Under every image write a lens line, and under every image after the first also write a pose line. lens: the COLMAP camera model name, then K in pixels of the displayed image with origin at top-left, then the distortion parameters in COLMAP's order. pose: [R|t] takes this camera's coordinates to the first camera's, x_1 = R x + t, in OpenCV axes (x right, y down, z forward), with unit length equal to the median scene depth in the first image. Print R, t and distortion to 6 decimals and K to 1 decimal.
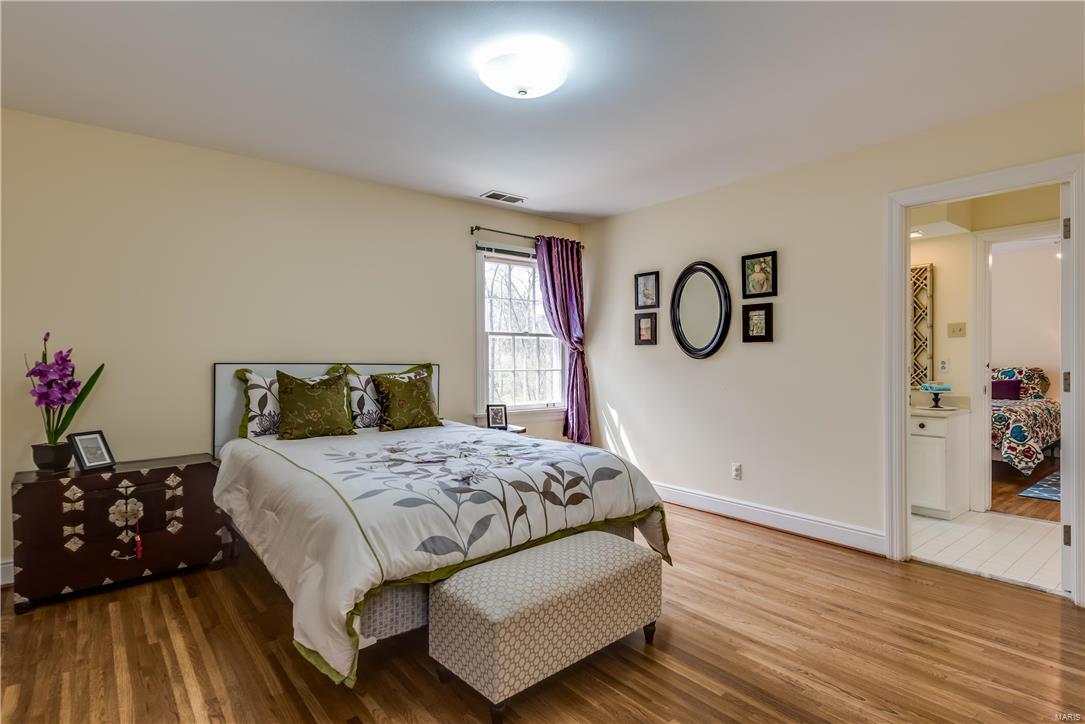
lens RADIAL K [[558.1, 0, 540.2], [0, 558.1, 364.4], [0, 0, 1]] dist [-0.000433, 0.000442]
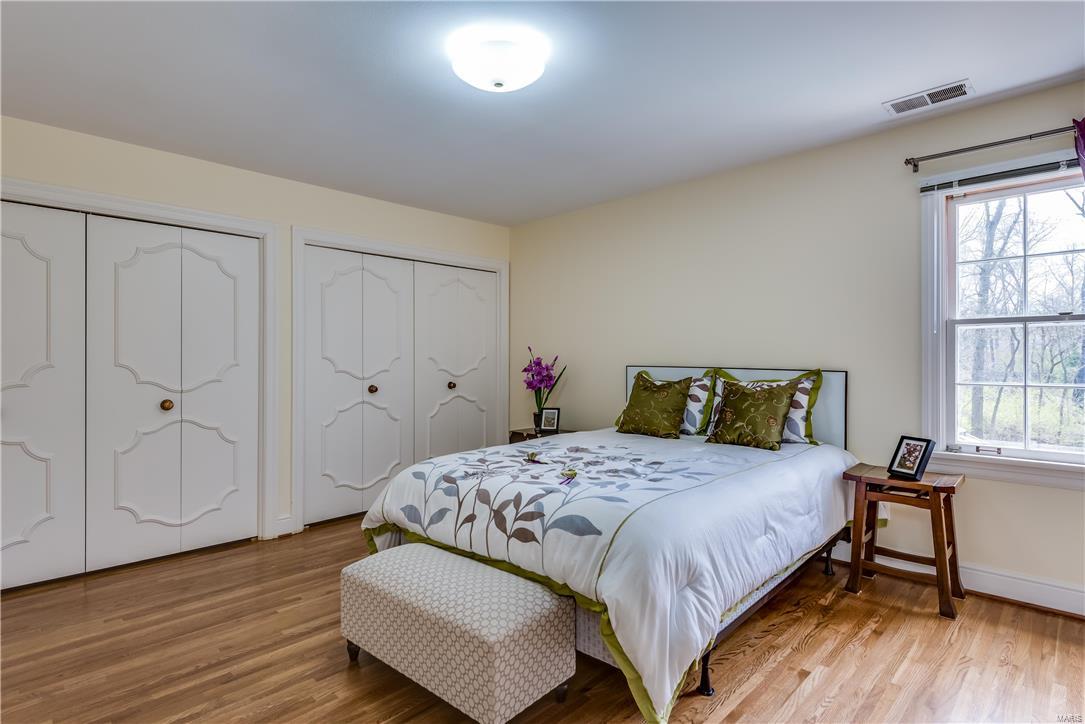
lens RADIAL K [[558.1, 0, 539.7], [0, 558.1, 357.1], [0, 0, 1]] dist [-0.000433, 0.000442]
pose [[0.108256, -0.004930, -0.994111, 0.857771], [-0.010939, 0.999921, -0.006150, -0.016334], [0.994063, 0.011540, 0.108194, 0.901063]]
